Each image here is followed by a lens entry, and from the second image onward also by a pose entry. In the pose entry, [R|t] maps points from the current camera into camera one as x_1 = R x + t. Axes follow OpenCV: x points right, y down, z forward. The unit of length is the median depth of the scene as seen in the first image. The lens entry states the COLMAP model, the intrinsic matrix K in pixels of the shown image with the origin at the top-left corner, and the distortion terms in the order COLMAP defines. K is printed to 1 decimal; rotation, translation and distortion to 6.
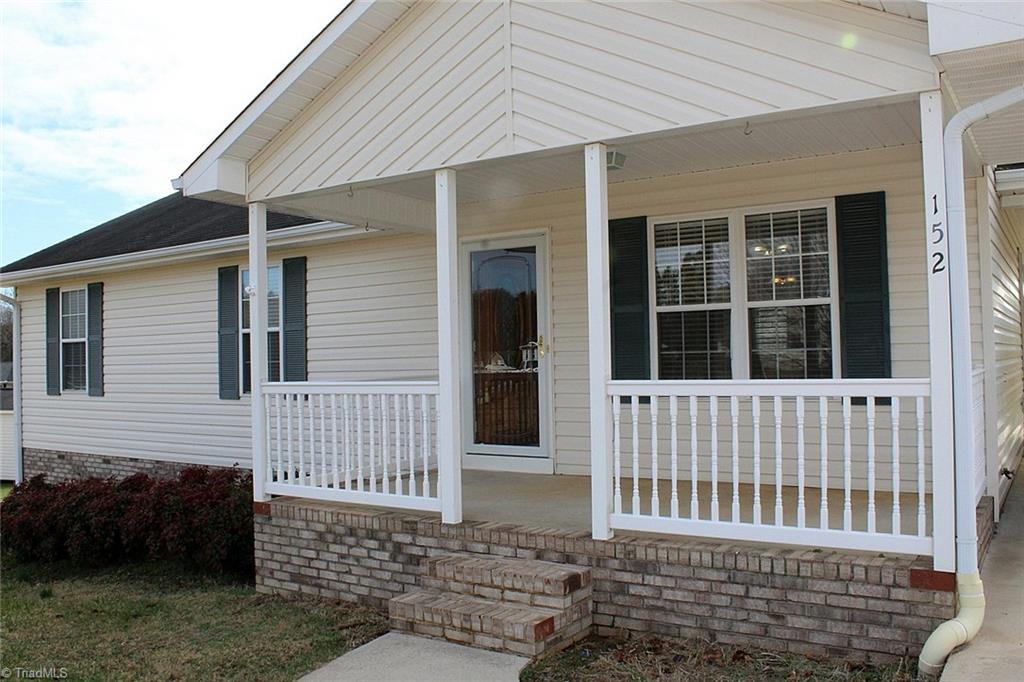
lens RADIAL K [[840.2, 0, 512.0], [0, 840.2, 341.0], [0, 0, 1]] dist [-0.175070, 0.168409]
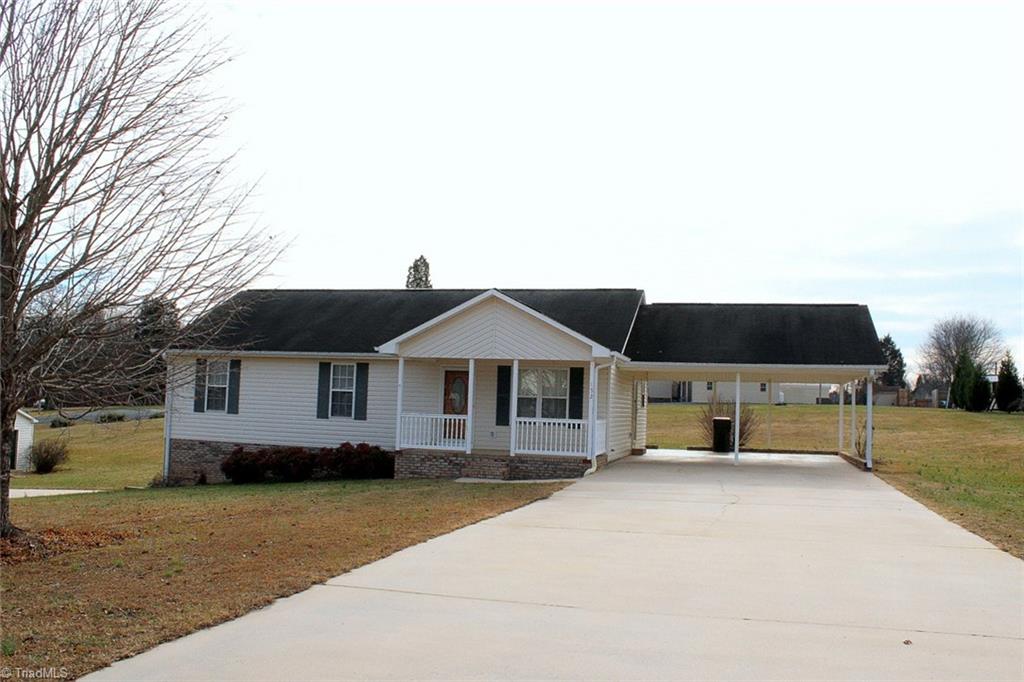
lens RADIAL K [[840.2, 0, 512.0], [0, 840.2, 341.0], [0, 0, 1]] dist [-0.175070, 0.168409]
pose [[0.929196, 0.076778, 0.361524, -1.263035], [-0.058296, 0.996386, -0.061771, -0.061485], [-0.364960, 0.036322, 0.930314, -2.523742]]
